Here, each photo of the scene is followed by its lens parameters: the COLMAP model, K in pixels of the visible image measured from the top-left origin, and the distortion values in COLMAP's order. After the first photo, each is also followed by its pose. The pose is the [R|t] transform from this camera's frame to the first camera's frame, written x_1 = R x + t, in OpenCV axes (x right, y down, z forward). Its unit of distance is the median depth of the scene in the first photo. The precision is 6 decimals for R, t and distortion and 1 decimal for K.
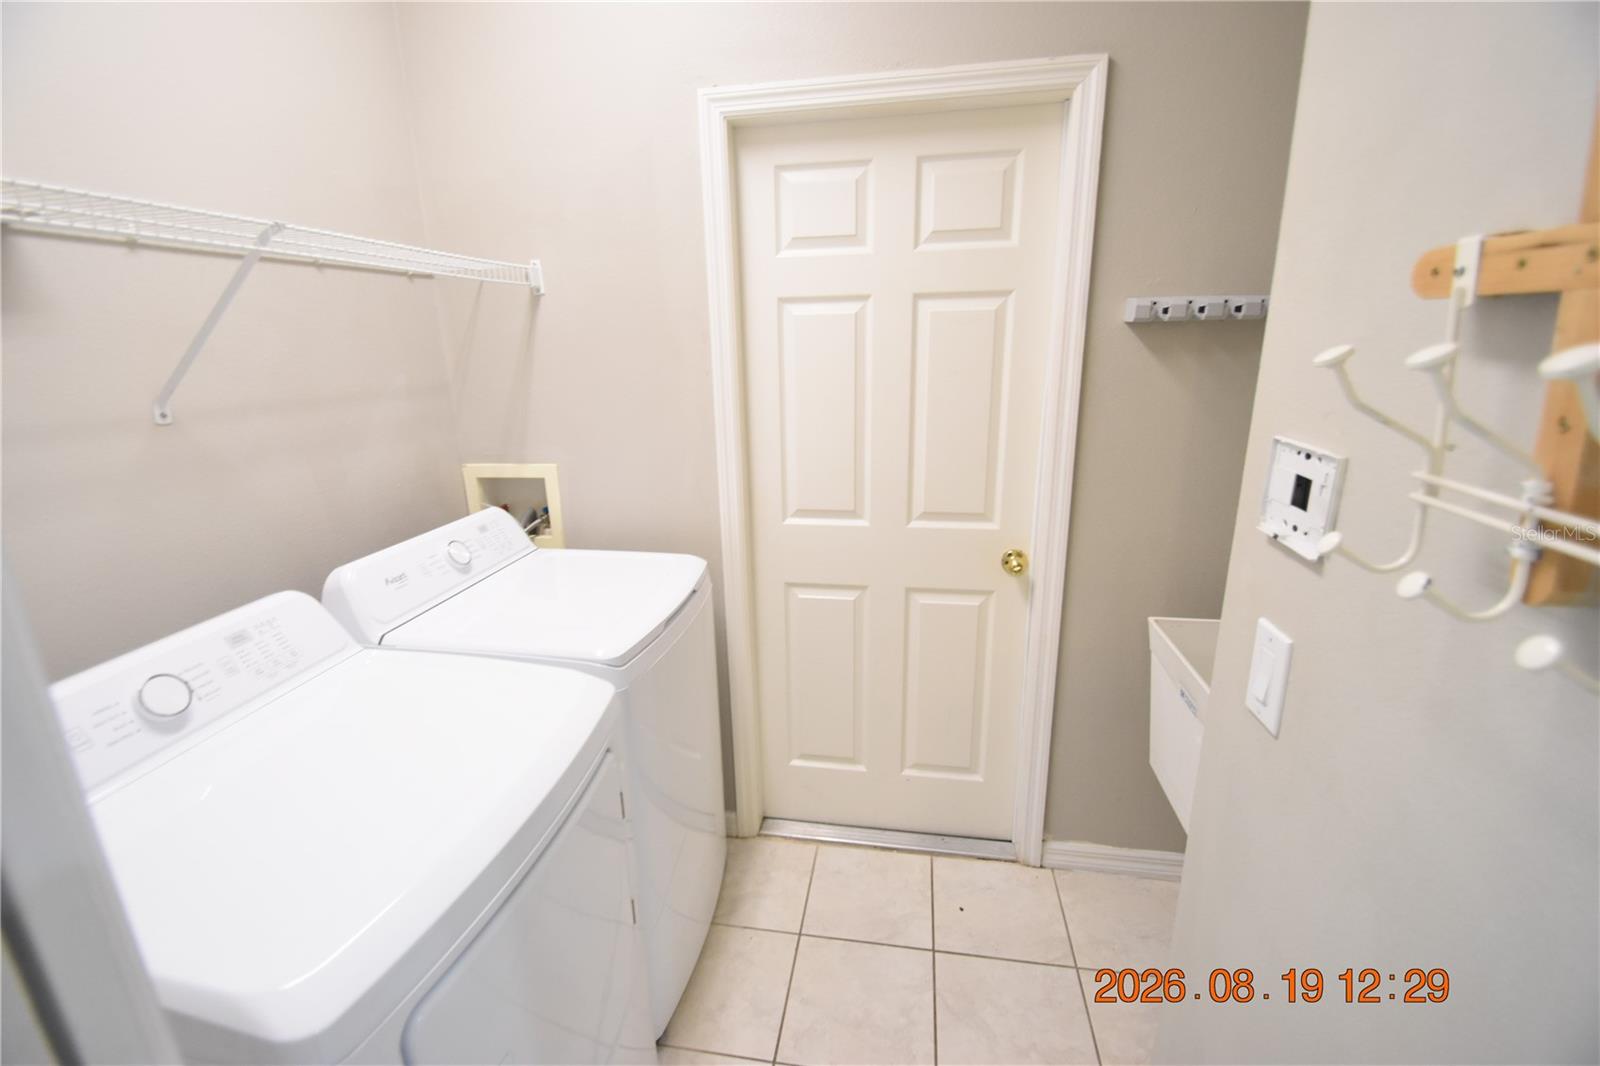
lens RADIAL K [[696.3, 0, 791.8], [0, 696.3, 538.7], [0, 0, 1]] dist [0.010444, -0.014902]
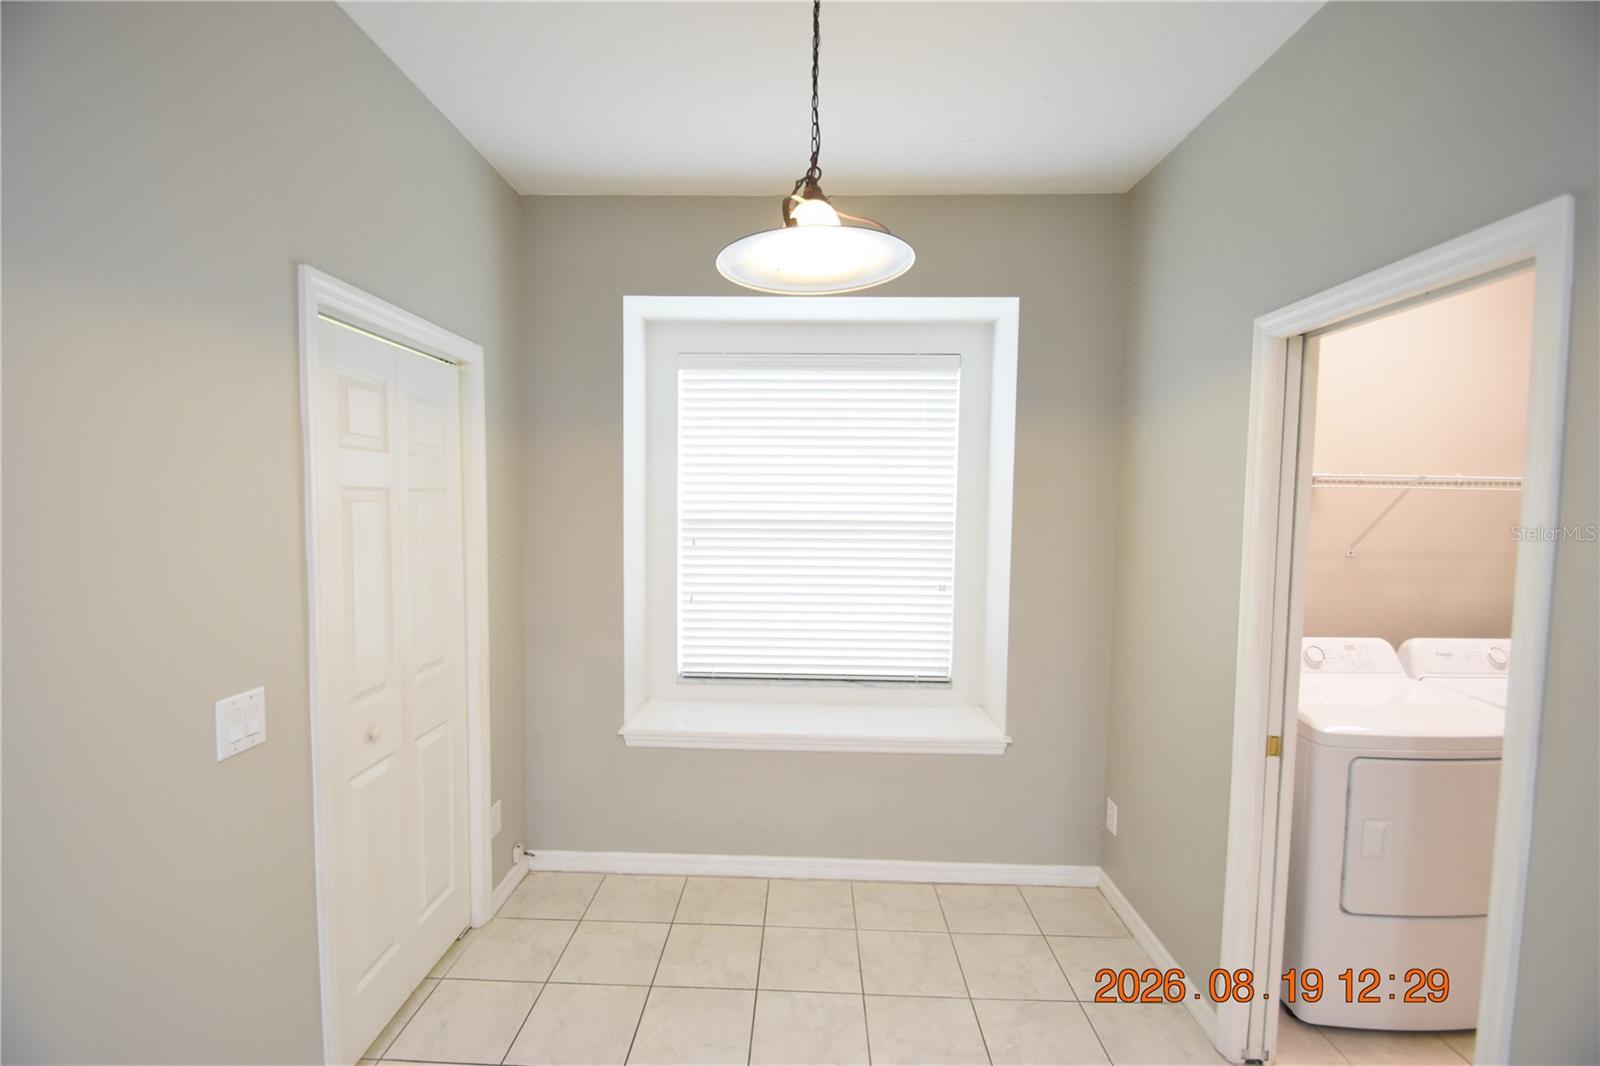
lens RADIAL K [[696.3, 0, 791.8], [0, 696.3, 538.7], [0, 0, 1]] dist [0.010444, -0.014902]
pose [[0.140397, 0.097361, -0.985297, 1.167797], [-0.278069, 0.958977, 0.055138, 0.177069], [0.950246, 0.266239, 0.161710, -1.211714]]
